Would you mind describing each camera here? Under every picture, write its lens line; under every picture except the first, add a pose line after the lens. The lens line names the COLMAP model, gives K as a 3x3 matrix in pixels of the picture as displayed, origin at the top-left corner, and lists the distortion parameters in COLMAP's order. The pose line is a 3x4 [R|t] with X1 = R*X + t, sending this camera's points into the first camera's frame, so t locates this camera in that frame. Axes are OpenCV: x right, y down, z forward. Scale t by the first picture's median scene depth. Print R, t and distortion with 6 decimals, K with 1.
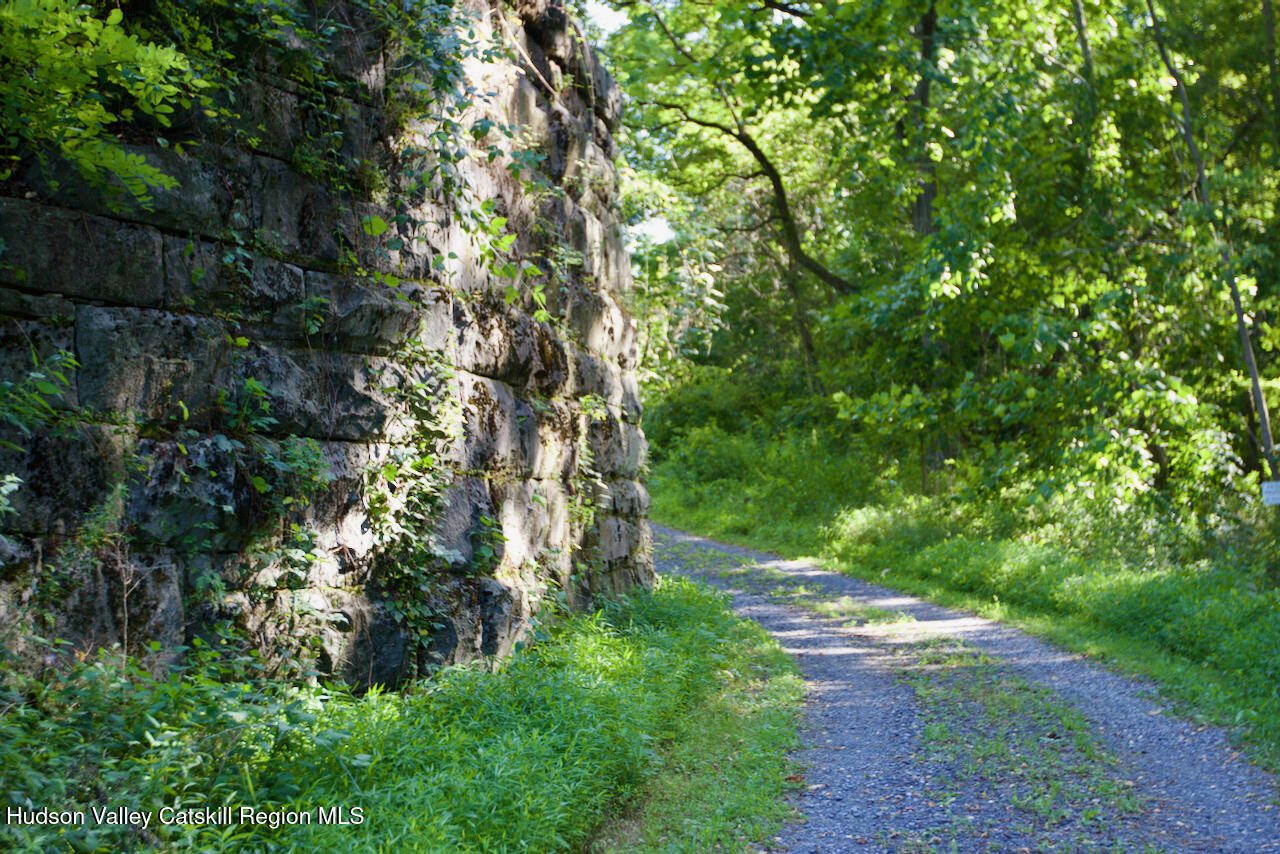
lens RADIAL K [[2018.0, 0, 640.0], [0, 2018.0, 427.0], [0, 0, 1]] dist [0.009050, 0.071517]
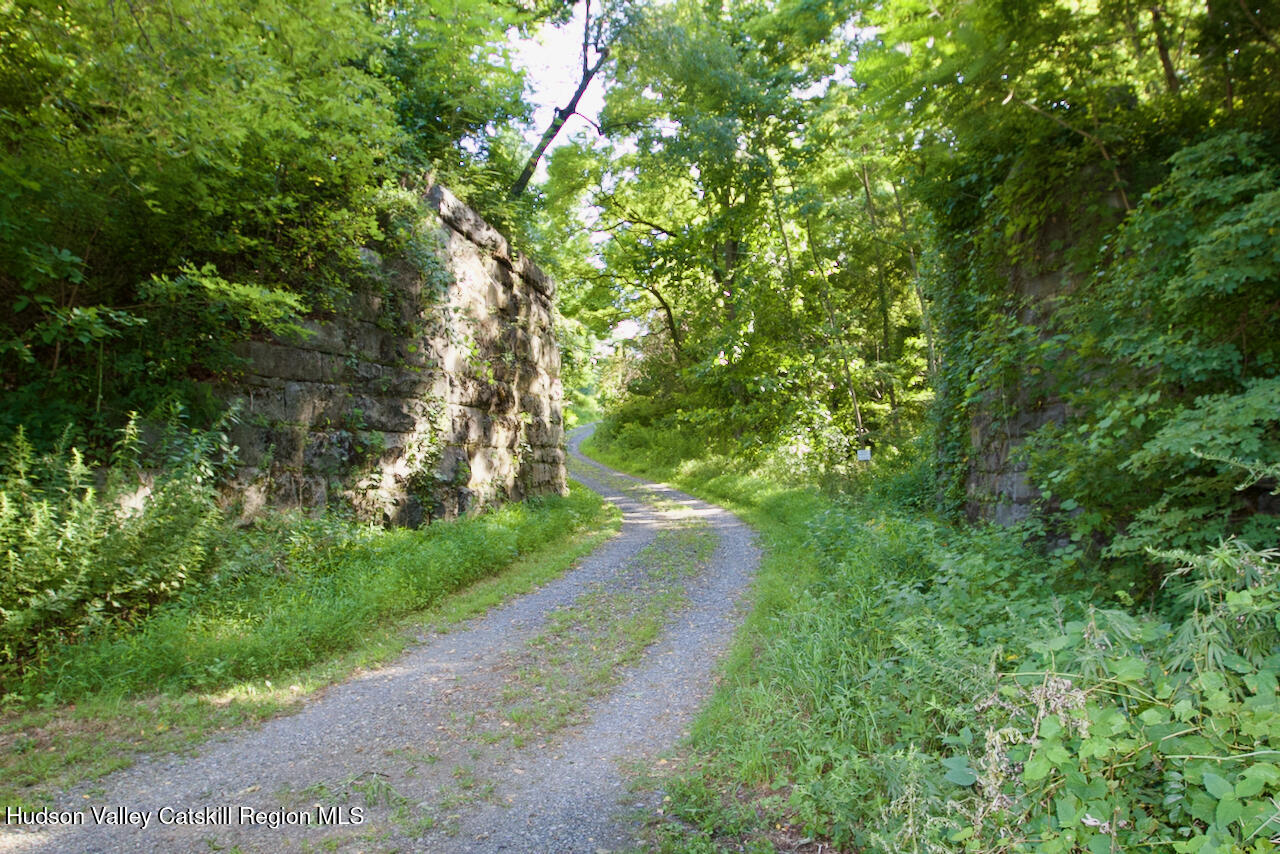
lens RADIAL K [[980.7, 0, 640.0], [0, 980.7, 427.0], [0, 0, 1]] dist [-0.084881, 0.094762]
pose [[0.999973, 0.004701, -0.005635, 0.145760], [-0.004671, 0.999975, 0.005299, -0.006870], [0.005660, -0.005273, 0.999970, -0.208176]]
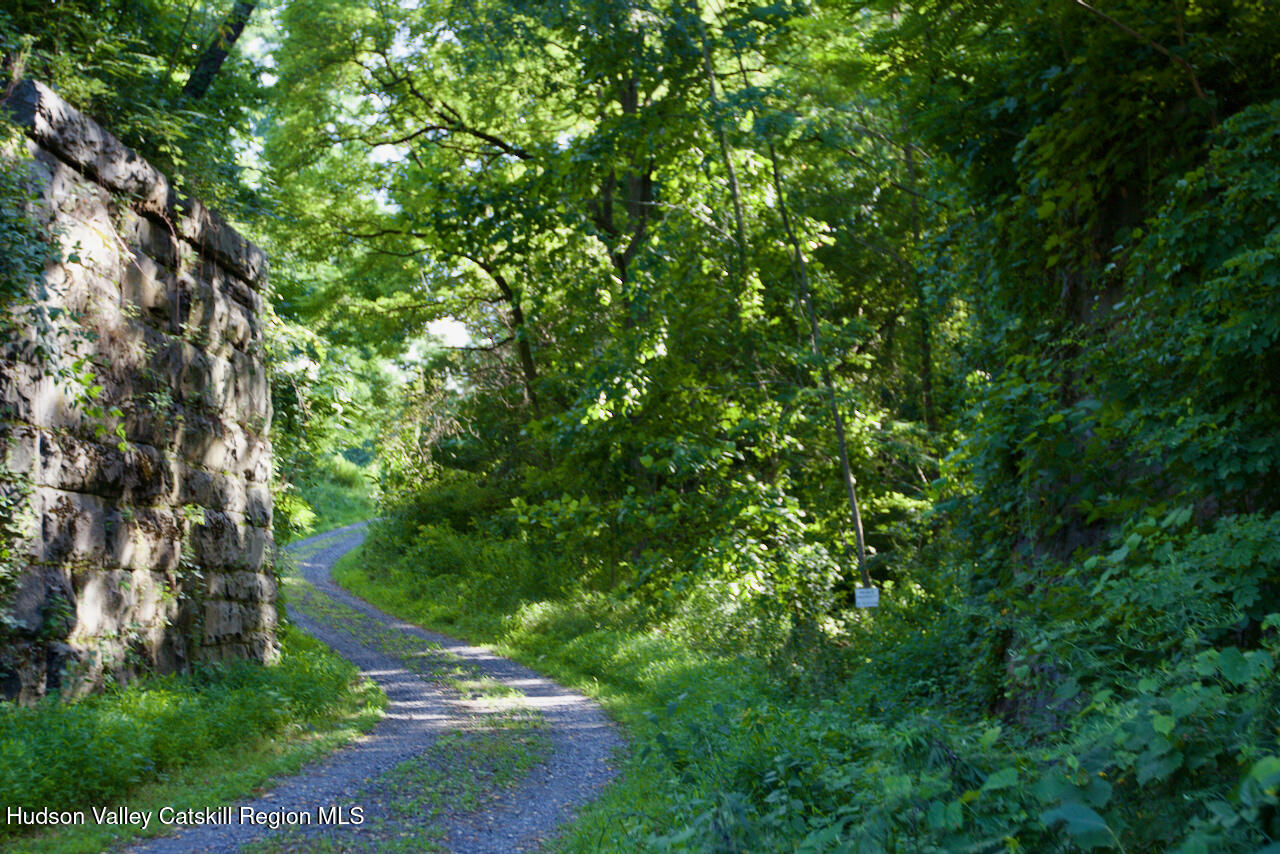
lens RADIAL K [[2018.0, 0, 640.0], [0, 2018.0, 427.0], [0, 0, 1]] dist [0.009050, 0.071517]
pose [[0.997065, 0.031945, 0.069572, 0.204580], [-0.028655, 0.998447, -0.047780, -0.014626], [-0.070990, 0.045646, 0.996432, -0.362813]]
